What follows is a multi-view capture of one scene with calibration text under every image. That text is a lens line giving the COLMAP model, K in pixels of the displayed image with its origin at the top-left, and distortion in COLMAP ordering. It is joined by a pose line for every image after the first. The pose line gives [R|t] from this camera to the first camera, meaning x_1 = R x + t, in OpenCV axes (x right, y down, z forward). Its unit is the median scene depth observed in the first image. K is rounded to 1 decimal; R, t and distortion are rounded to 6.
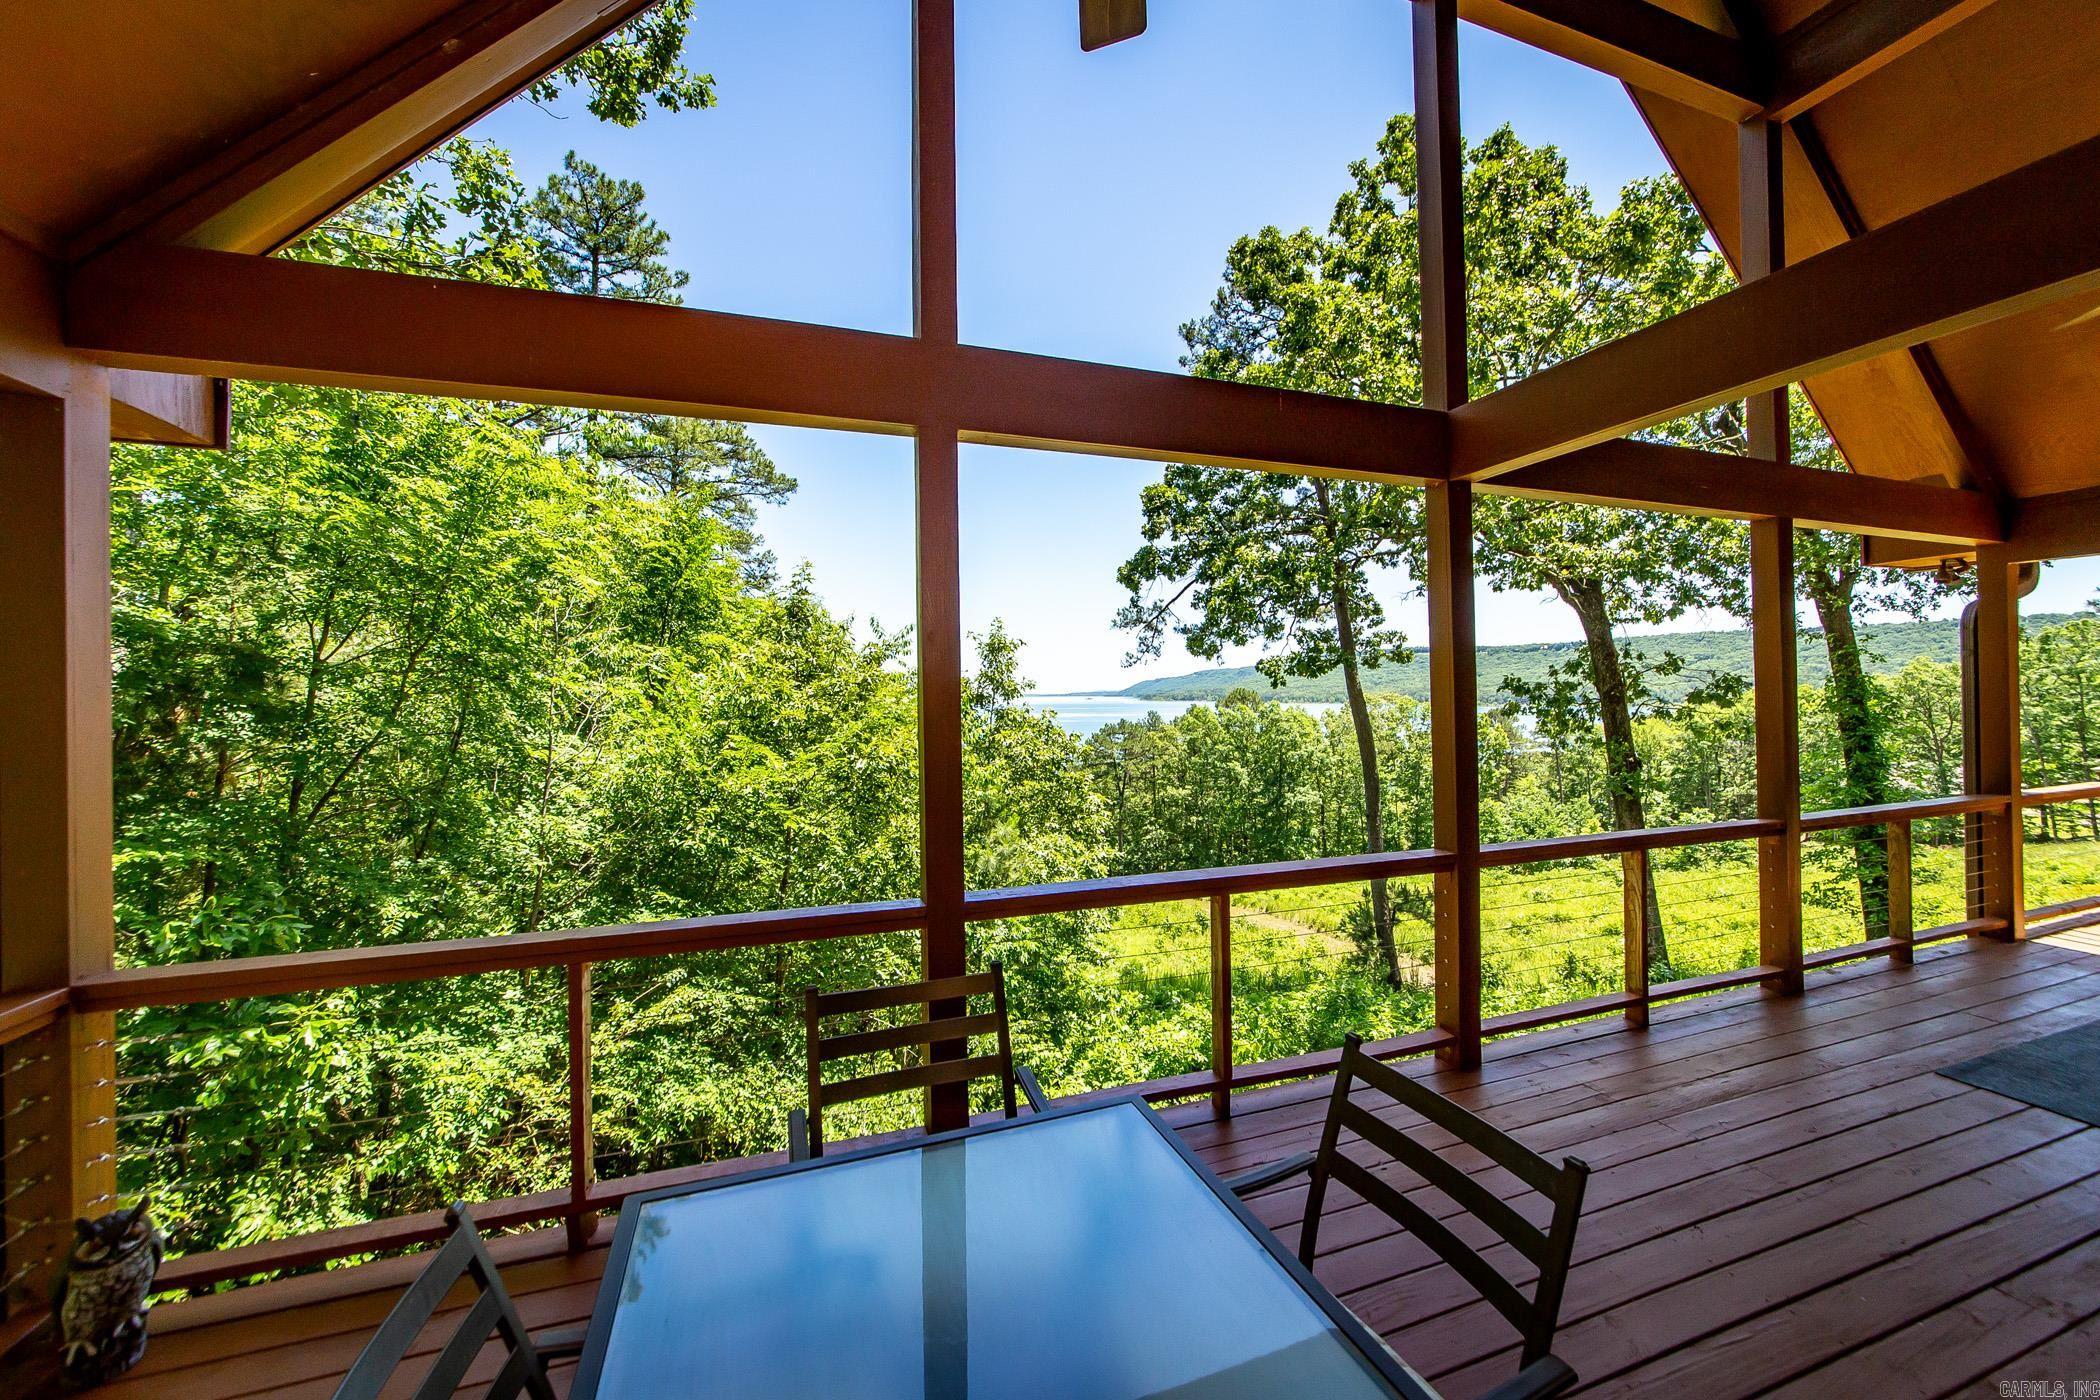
lens RADIAL K [[762.6, 0, 1036.5], [0, 762.6, 691.8], [0, 0, 1]] dist [-0.000829, 0.000366]
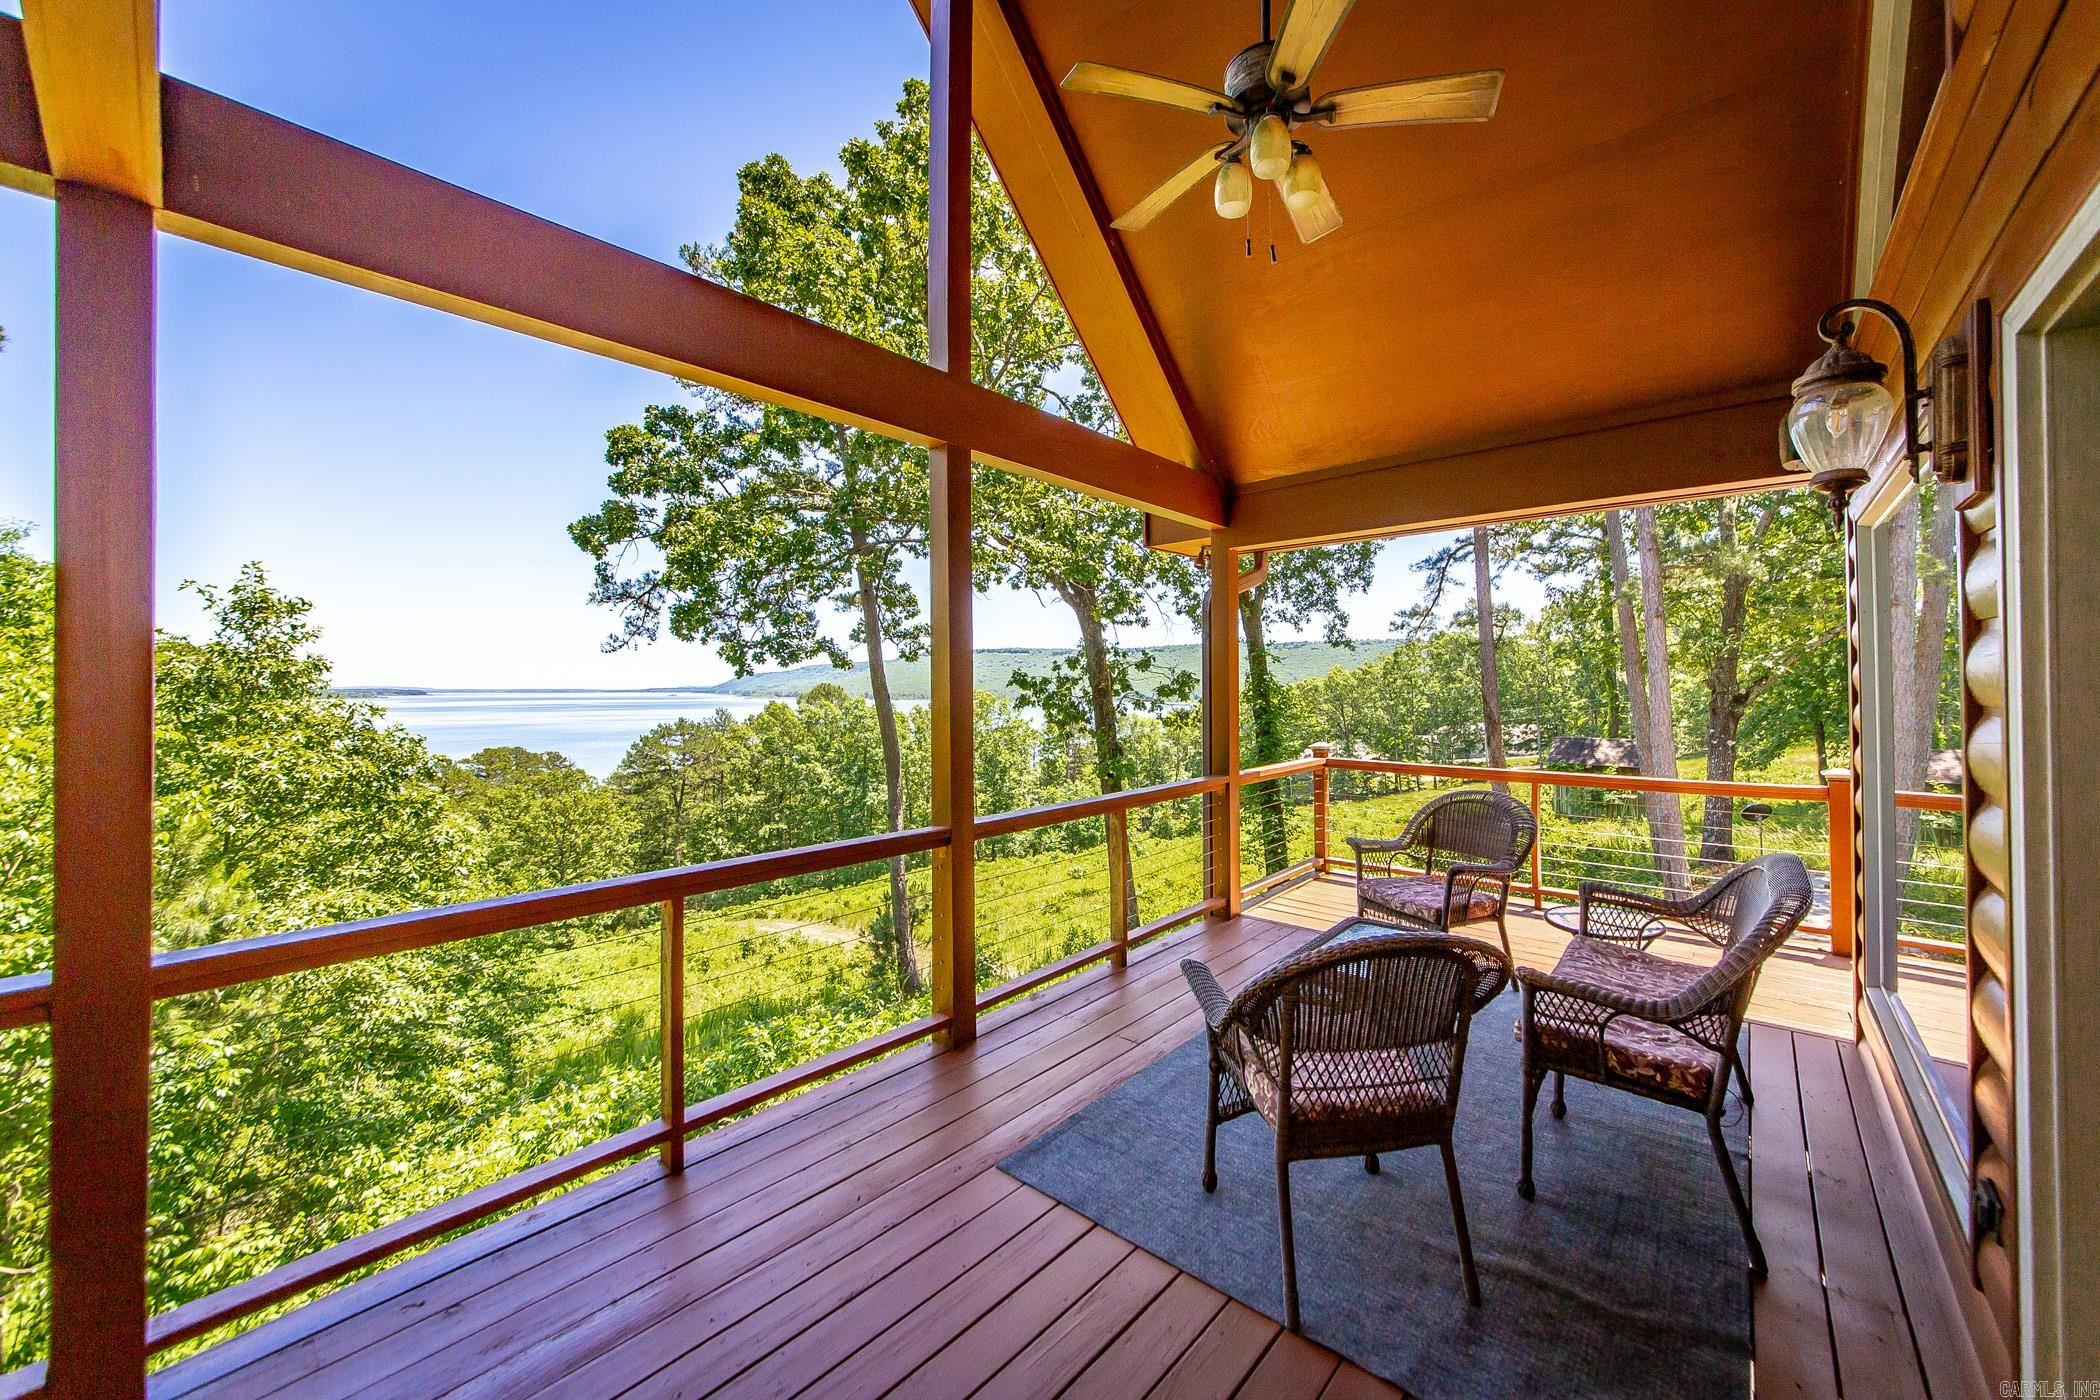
lens RADIAL K [[762.6, 0, 1068.4], [0, 762.6, 695.7], [0, 0, 1]] dist [-0.000829, 0.000366]
pose [[0.874900, 0.001156, 0.484303, 0.178644], [-0.004461, 0.999974, 0.005671, 0.007666], [-0.484283, -0.007122, 0.874882, 0.065130]]
